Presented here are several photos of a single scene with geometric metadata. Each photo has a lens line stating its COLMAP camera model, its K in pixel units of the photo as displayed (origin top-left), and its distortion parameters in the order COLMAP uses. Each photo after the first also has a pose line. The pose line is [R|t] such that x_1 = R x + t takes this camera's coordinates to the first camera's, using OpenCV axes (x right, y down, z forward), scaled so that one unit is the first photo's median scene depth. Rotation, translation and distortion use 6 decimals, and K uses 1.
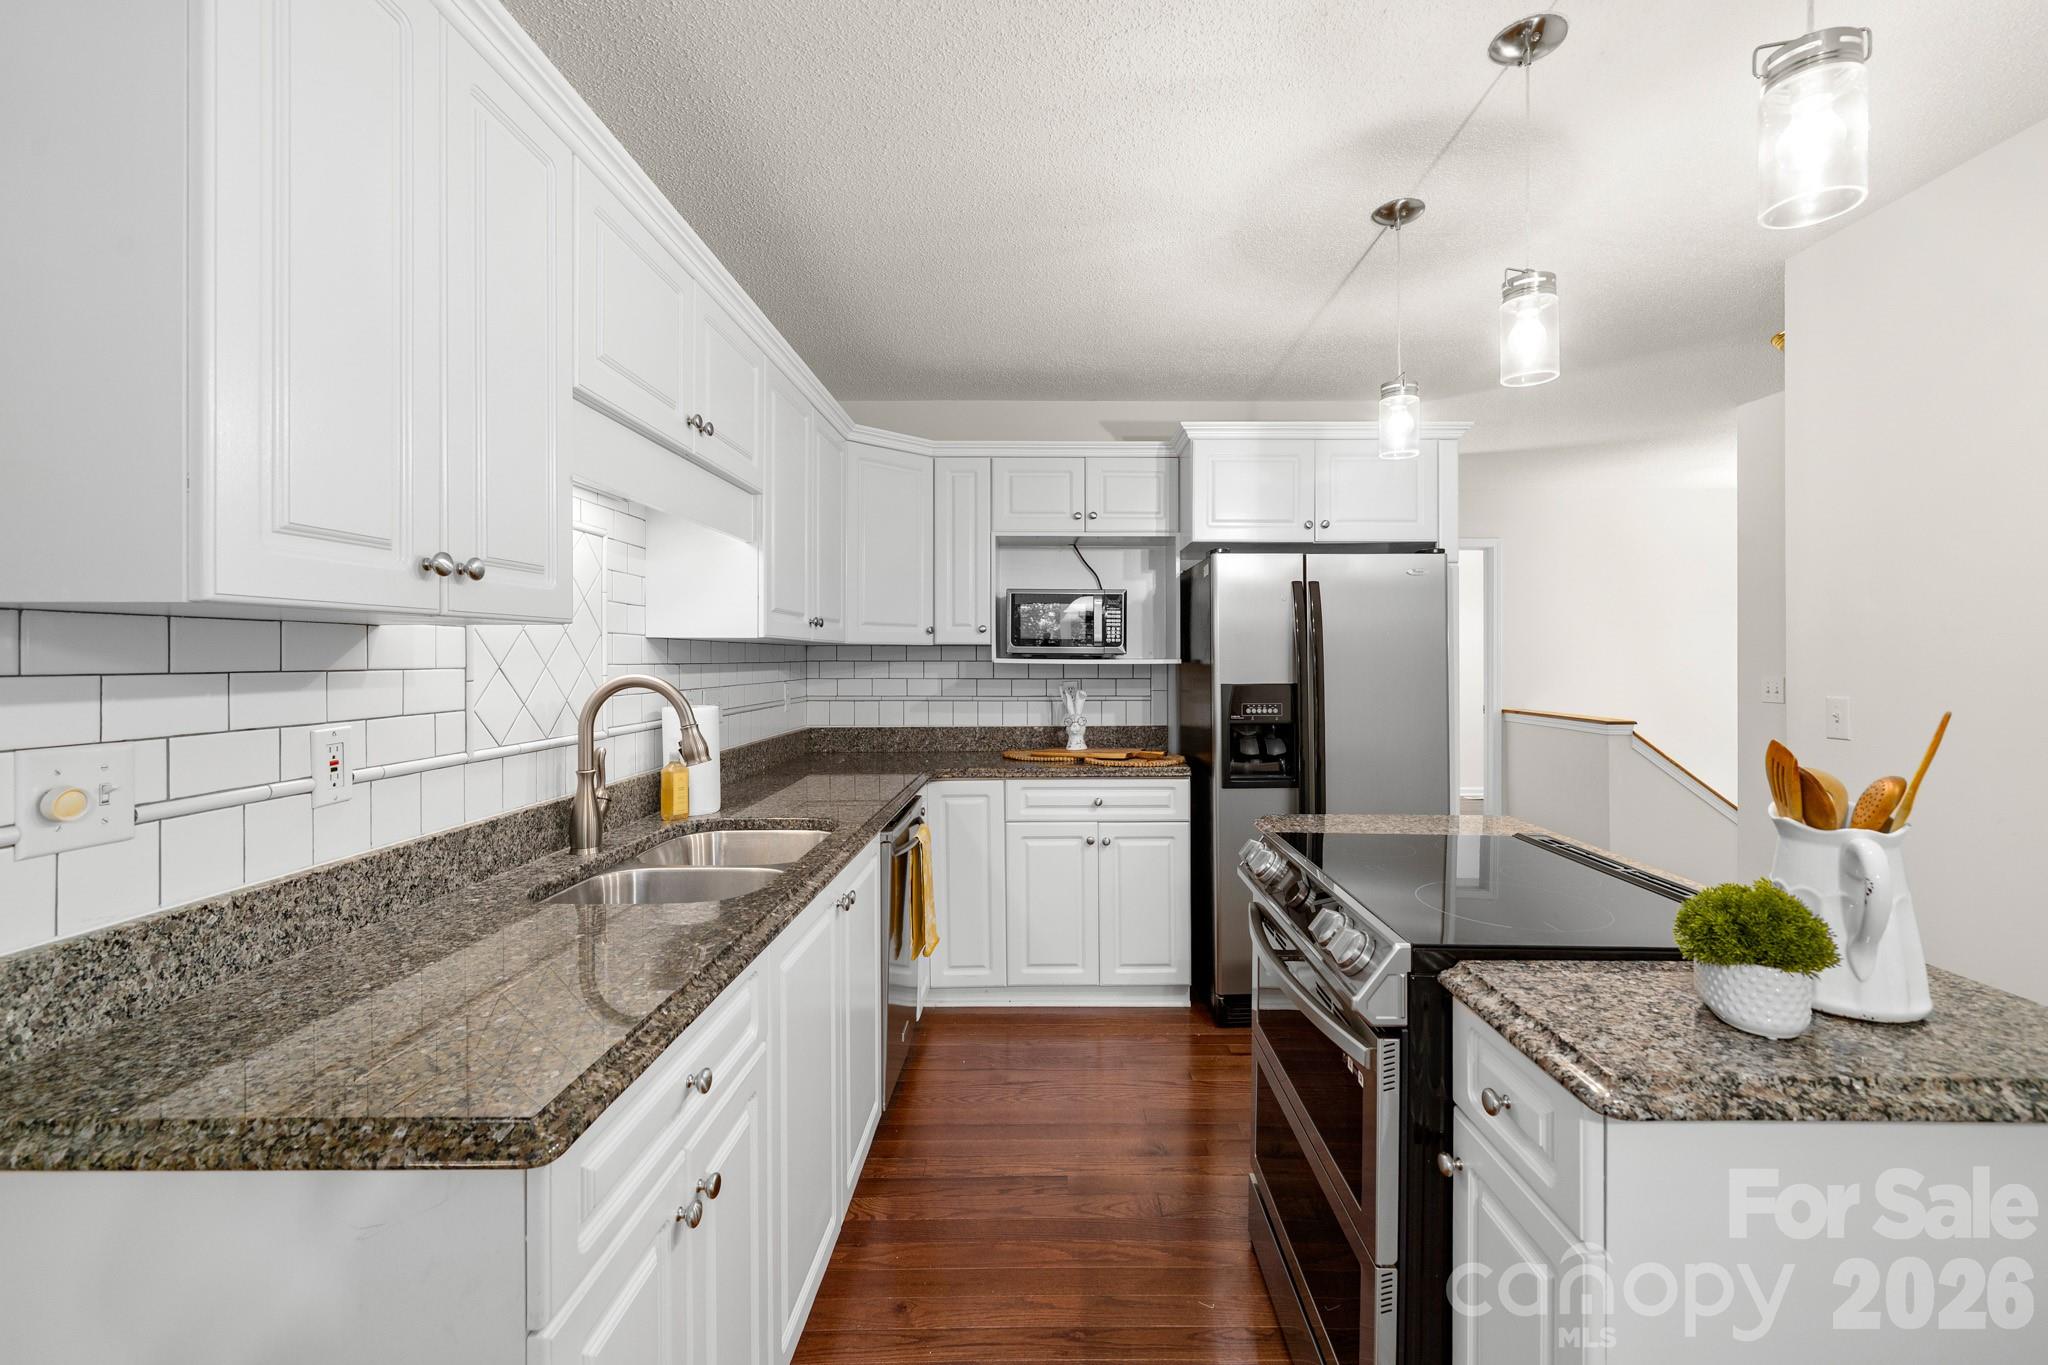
lens RADIAL K [[835.2, 0, 1063.4], [0, 835.2, 655.6], [0, 0, 1]] dist [0.000361, -0.000393]
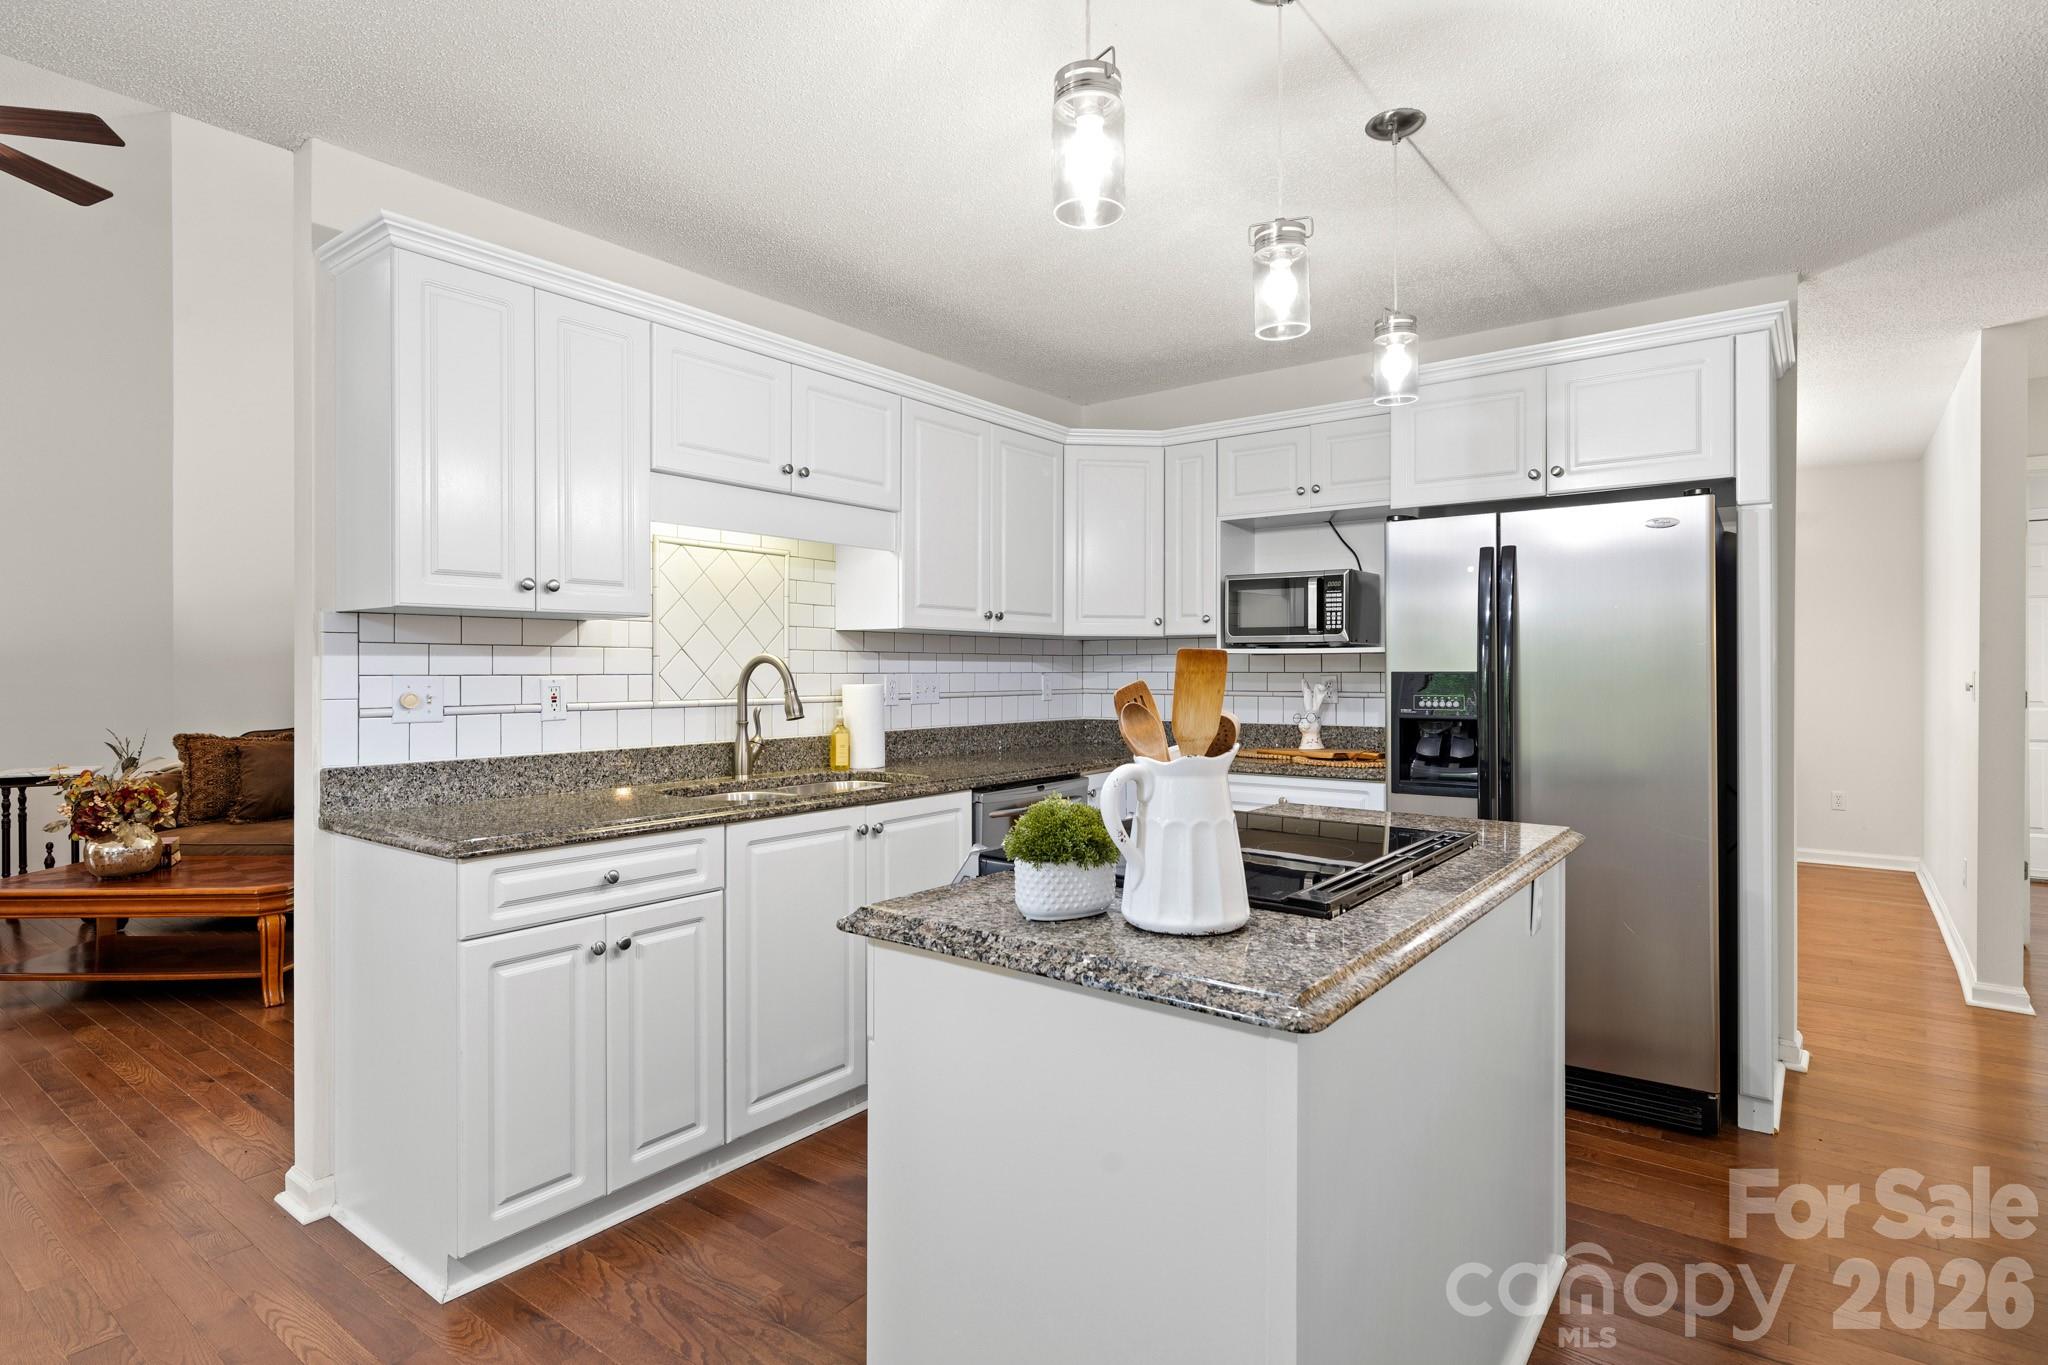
lens RADIAL K [[1031.5, 0, 1089.4], [0, 1031.5, 661.0], [0, 0, 1]] dist [-0.003114, -0.001549]
pose [[0.809857, -0.007191, -0.586583, 0.690791], [0.003330, 0.999965, -0.007660, 0.036158], [0.586618, 0.004250, 0.809853, -0.059568]]
